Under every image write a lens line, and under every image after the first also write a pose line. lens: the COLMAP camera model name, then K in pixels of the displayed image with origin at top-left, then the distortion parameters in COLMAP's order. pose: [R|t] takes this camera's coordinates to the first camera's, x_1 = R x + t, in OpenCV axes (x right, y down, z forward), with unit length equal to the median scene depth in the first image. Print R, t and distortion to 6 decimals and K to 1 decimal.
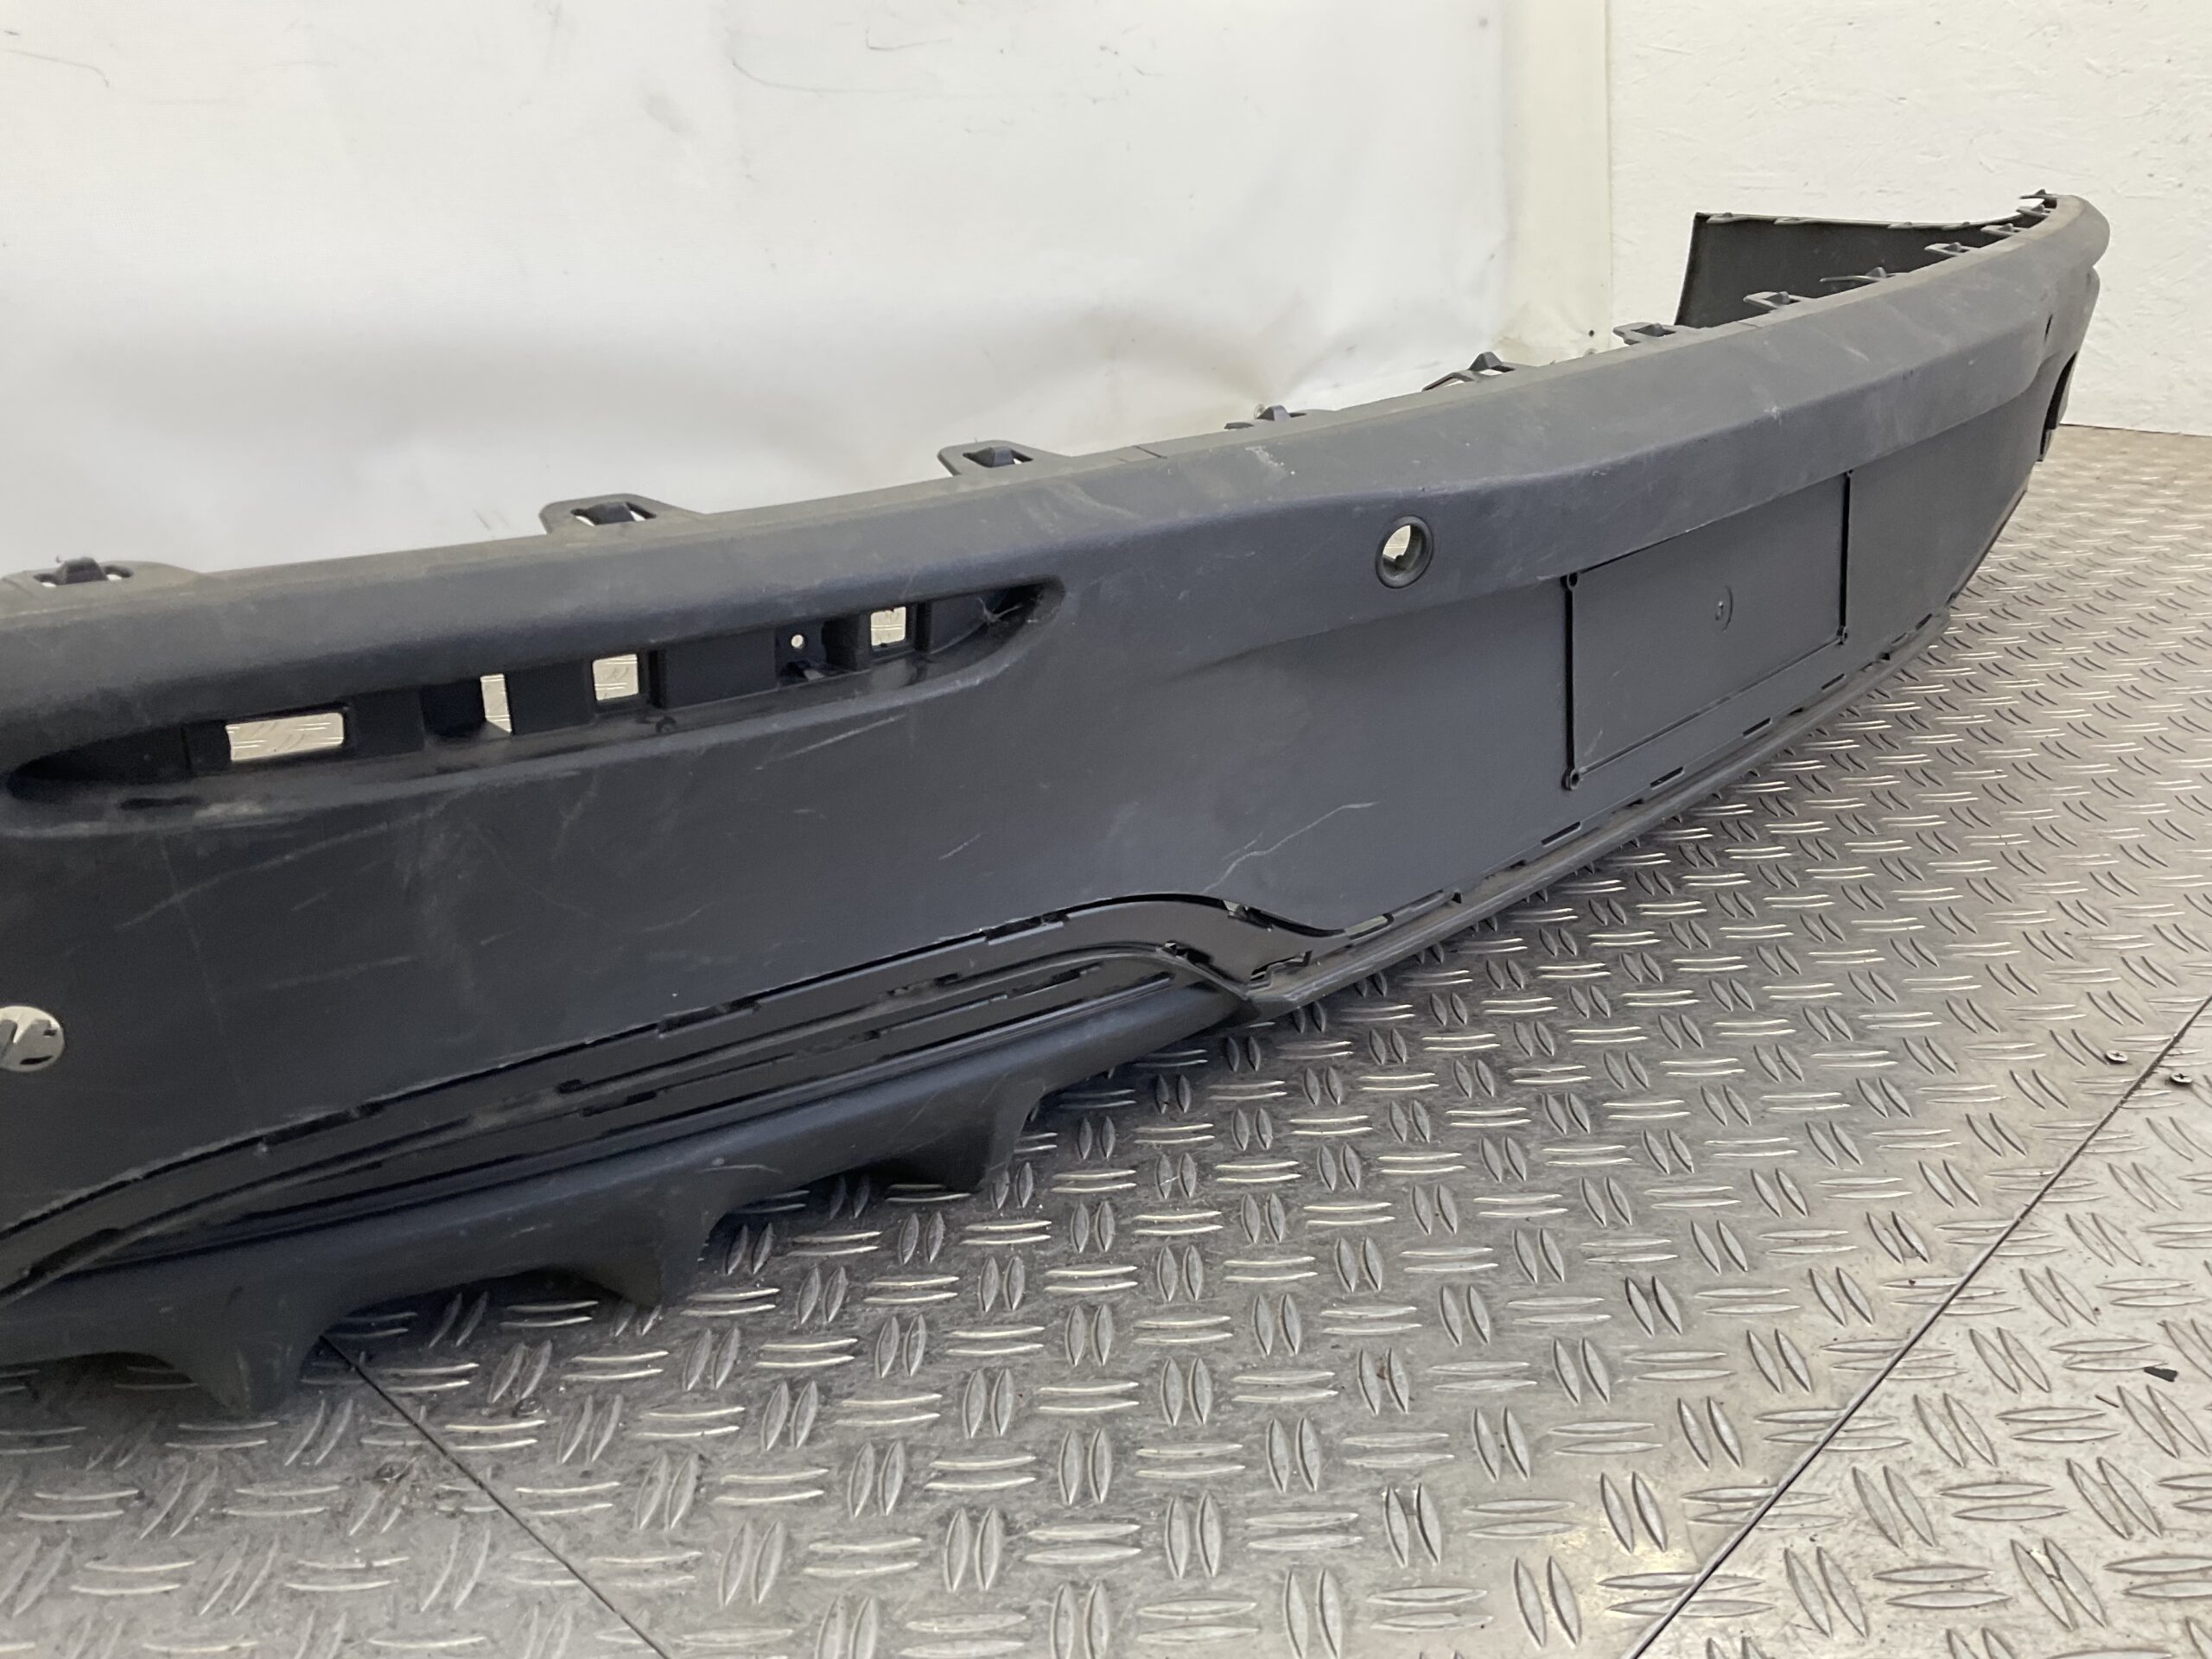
lens RADIAL K [[1892.6, 0, 1090.5], [0, 1892.6, 831.5], [0, 0, 1]] dist [0.076191, -0.167244]
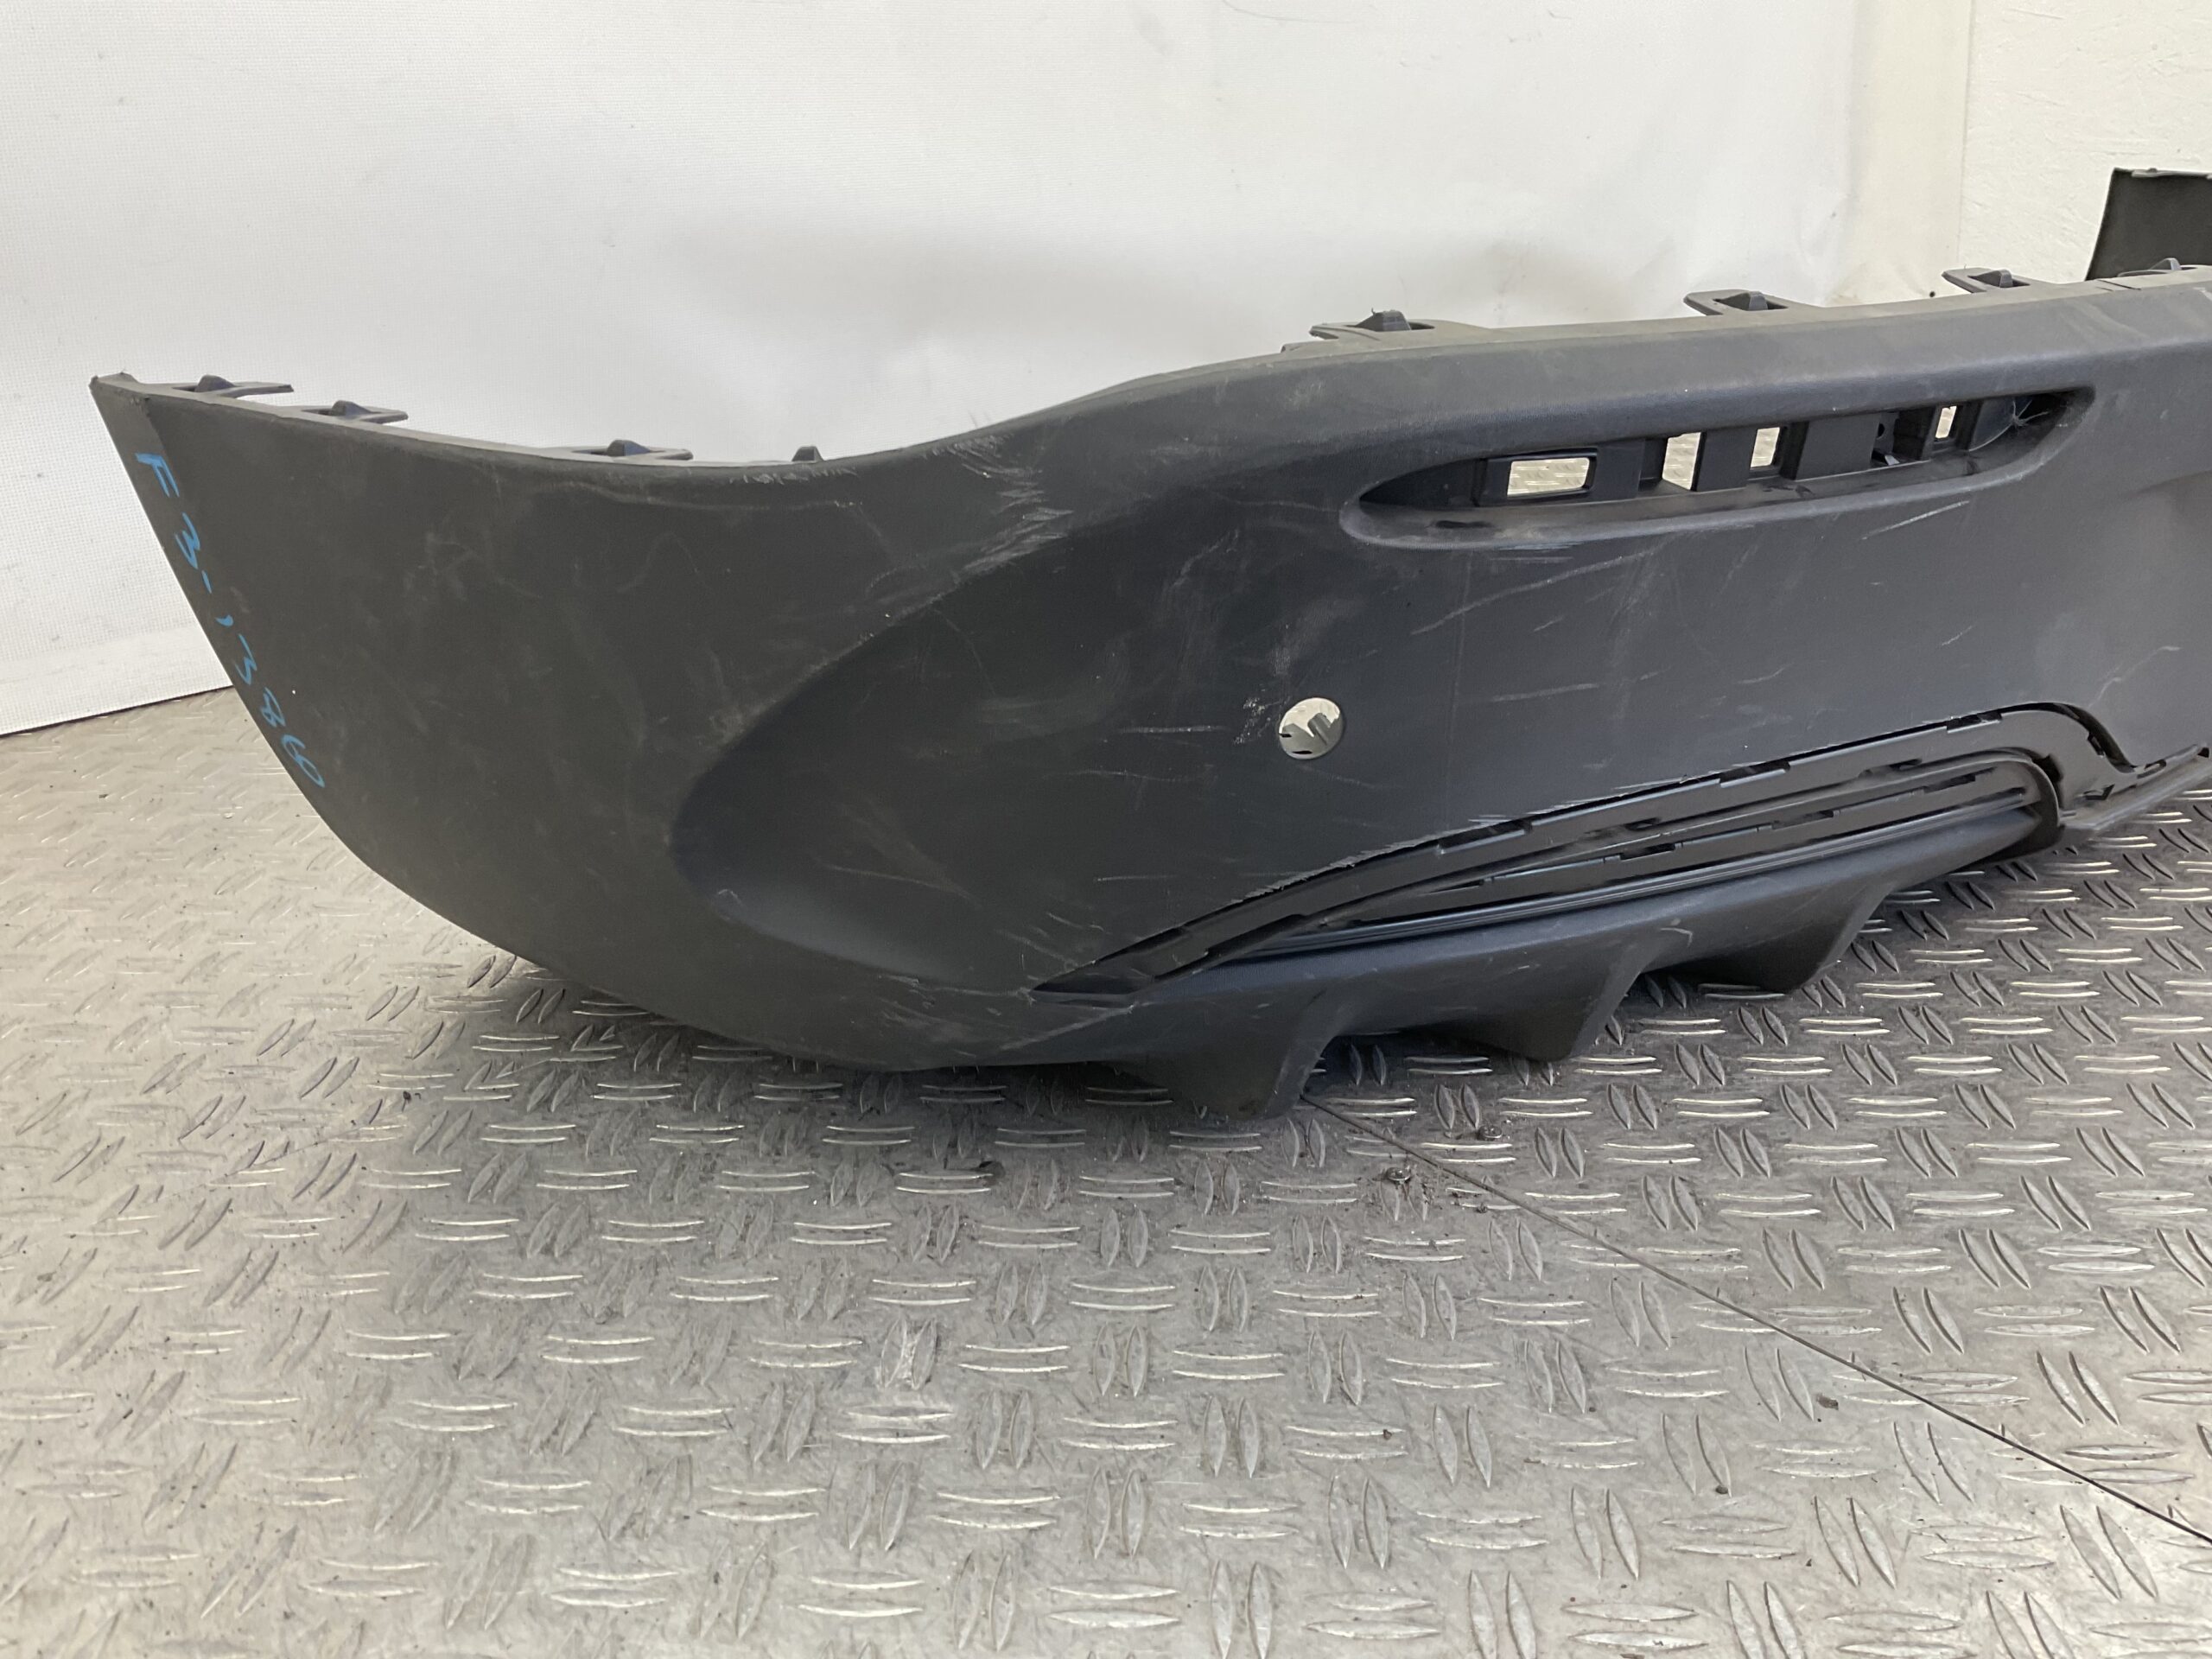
lens RADIAL K [[1892.6, 0, 1090.5], [0, 1892.6, 831.5], [0, 0, 1]] dist [0.076191, -0.167244]
pose [[0.996865, 0.045793, -0.064526, -0.503728], [-0.045034, 0.998899, 0.013179, 0.132200], [0.065058, -0.010231, 0.997829, -0.131087]]
